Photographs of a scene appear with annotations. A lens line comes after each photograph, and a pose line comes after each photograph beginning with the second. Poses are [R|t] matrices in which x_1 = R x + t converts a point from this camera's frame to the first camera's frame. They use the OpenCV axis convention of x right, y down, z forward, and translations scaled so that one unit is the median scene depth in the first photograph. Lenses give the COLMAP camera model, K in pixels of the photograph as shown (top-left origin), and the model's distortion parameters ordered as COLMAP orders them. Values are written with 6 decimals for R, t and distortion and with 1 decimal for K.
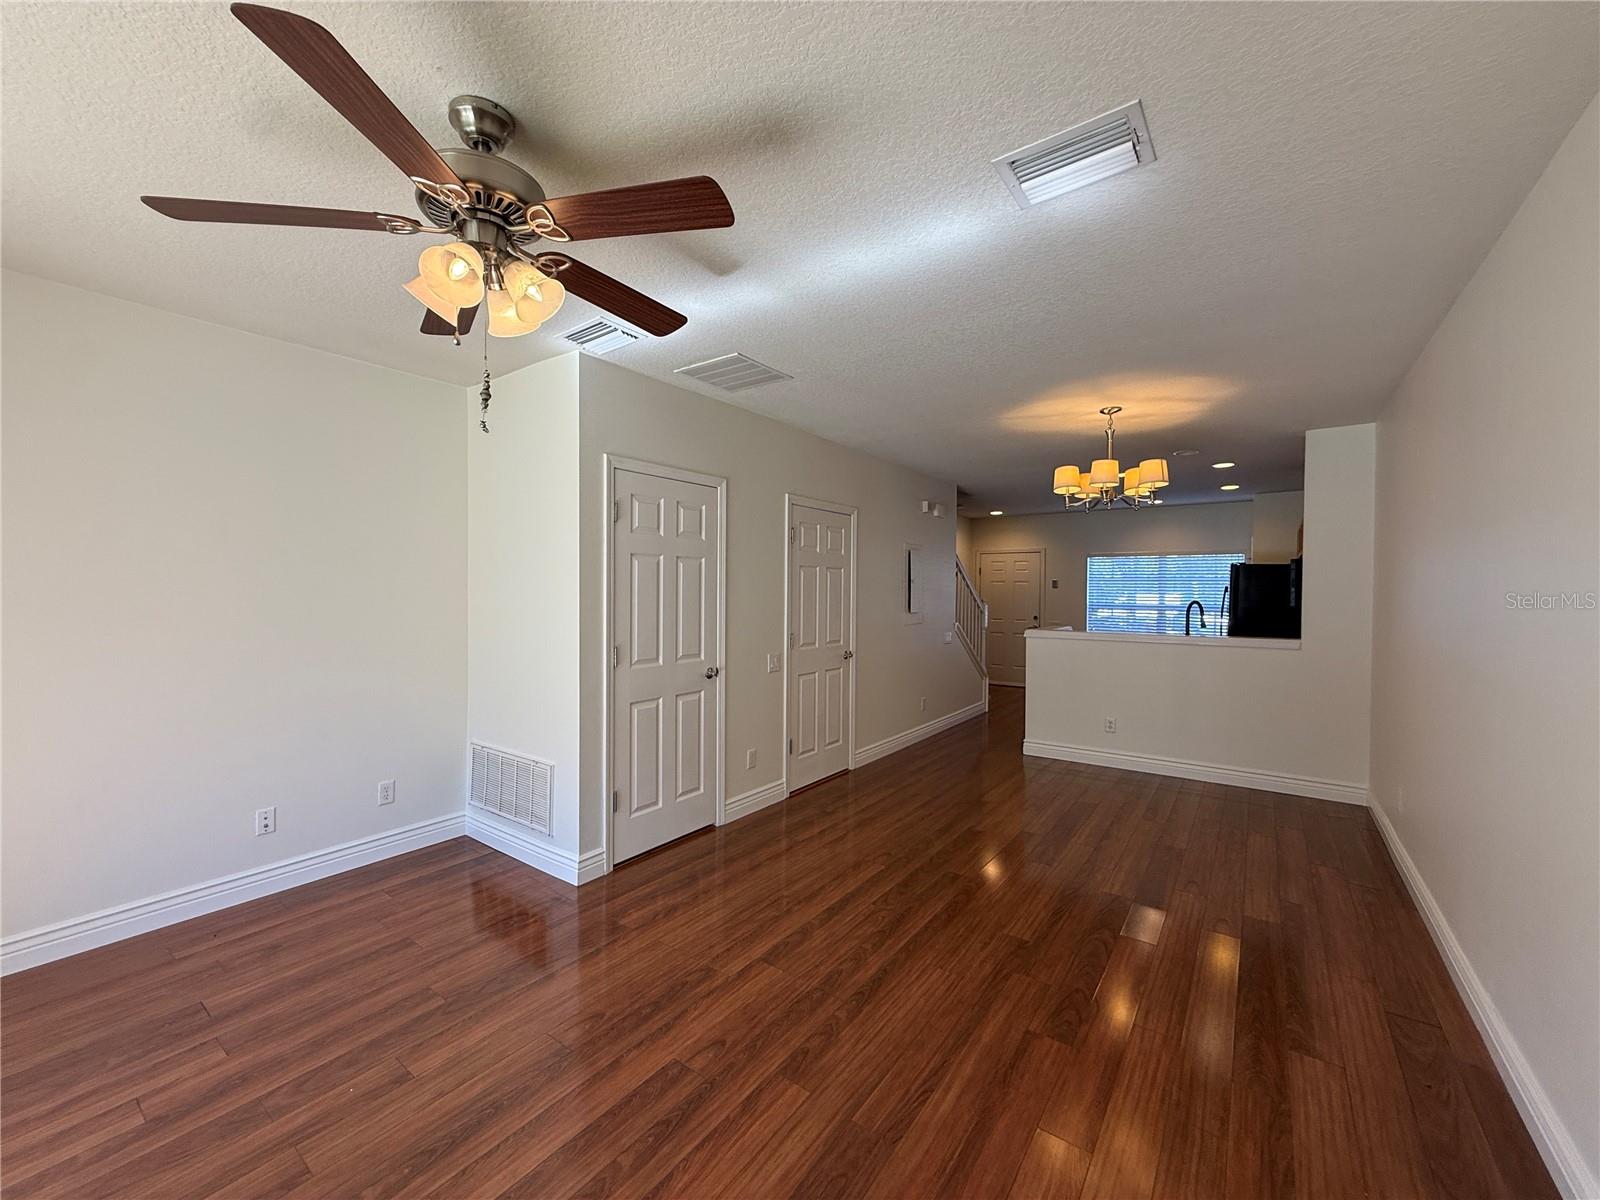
lens RADIAL K [[636.6, 0, 797.0], [0, 636.6, 594.6], [0, 0, 1]] dist [-0.002298, 0.000591]
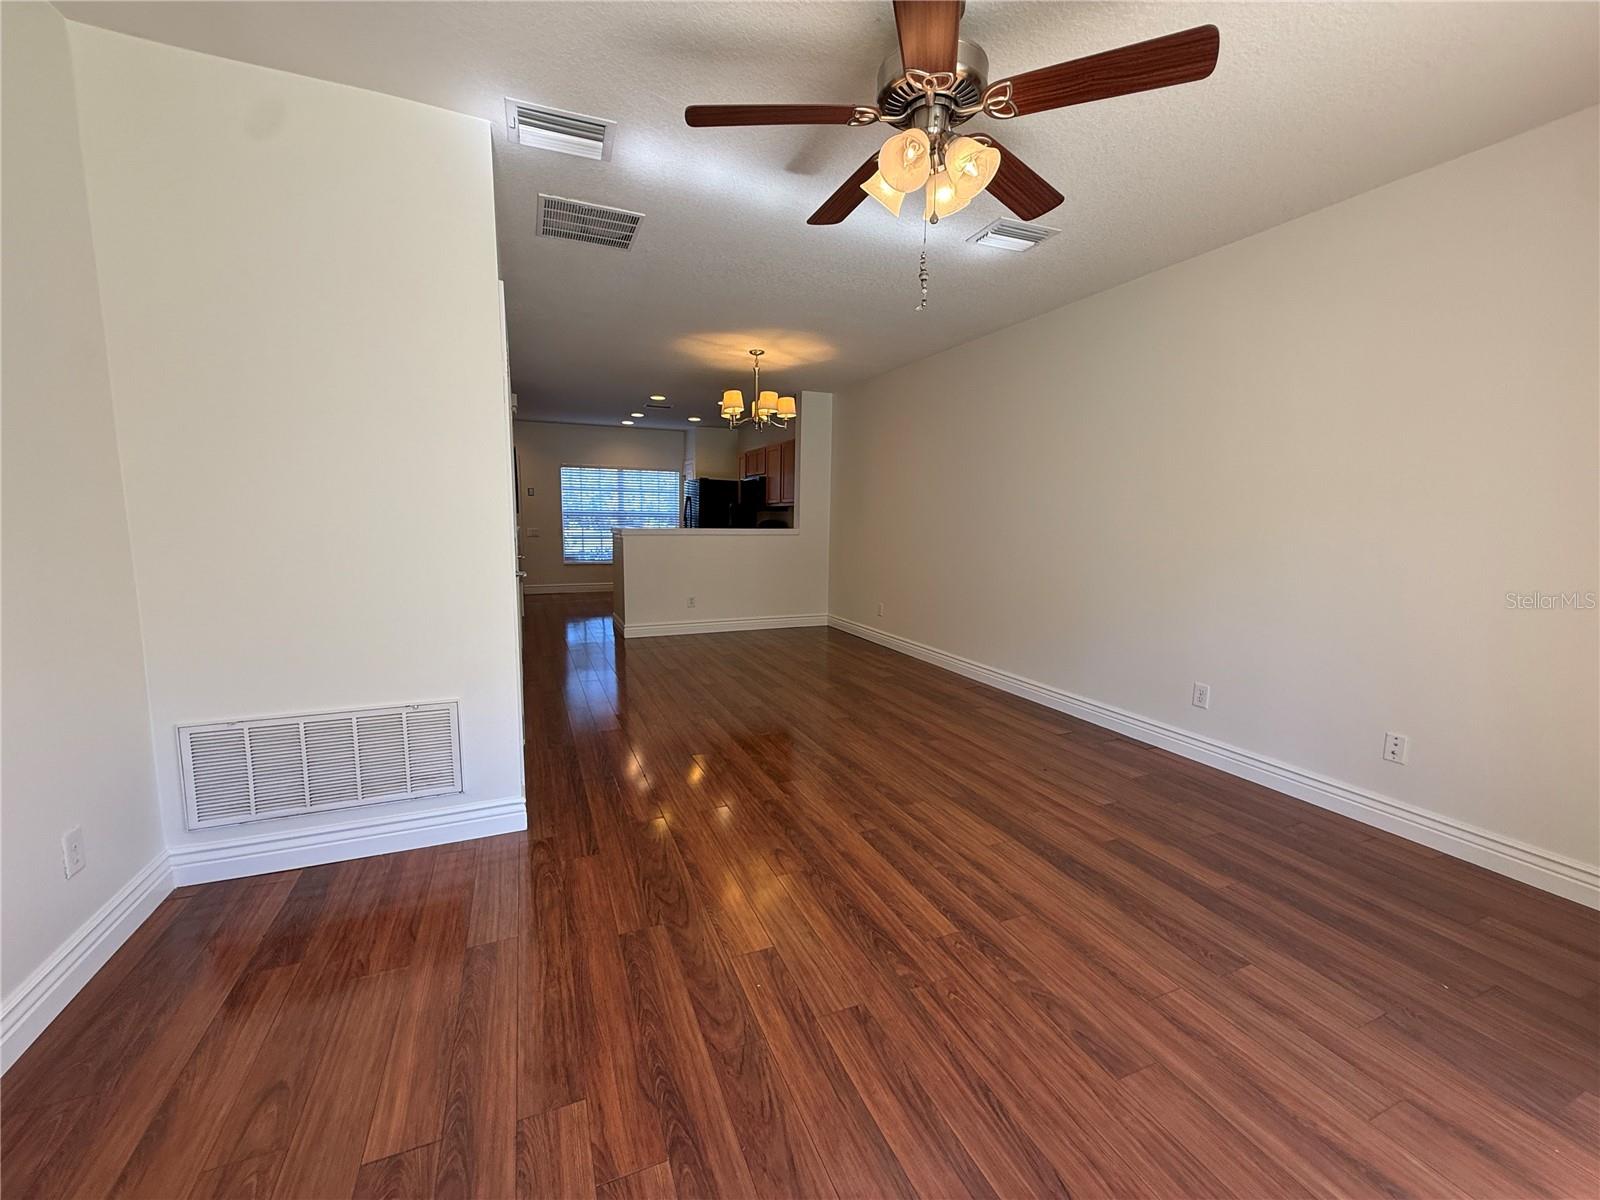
lens RADIAL K [[636.6, 0, 790.3], [0, 636.6, 599.1], [0, 0, 1]] dist [-0.002298, 0.000591]
pose [[0.516680, -0.111560, 0.848880, -1.052077], [-0.004088, 0.991142, 0.132744, 0.065820], [-0.856169, -0.072057, 0.511647, 0.387789]]
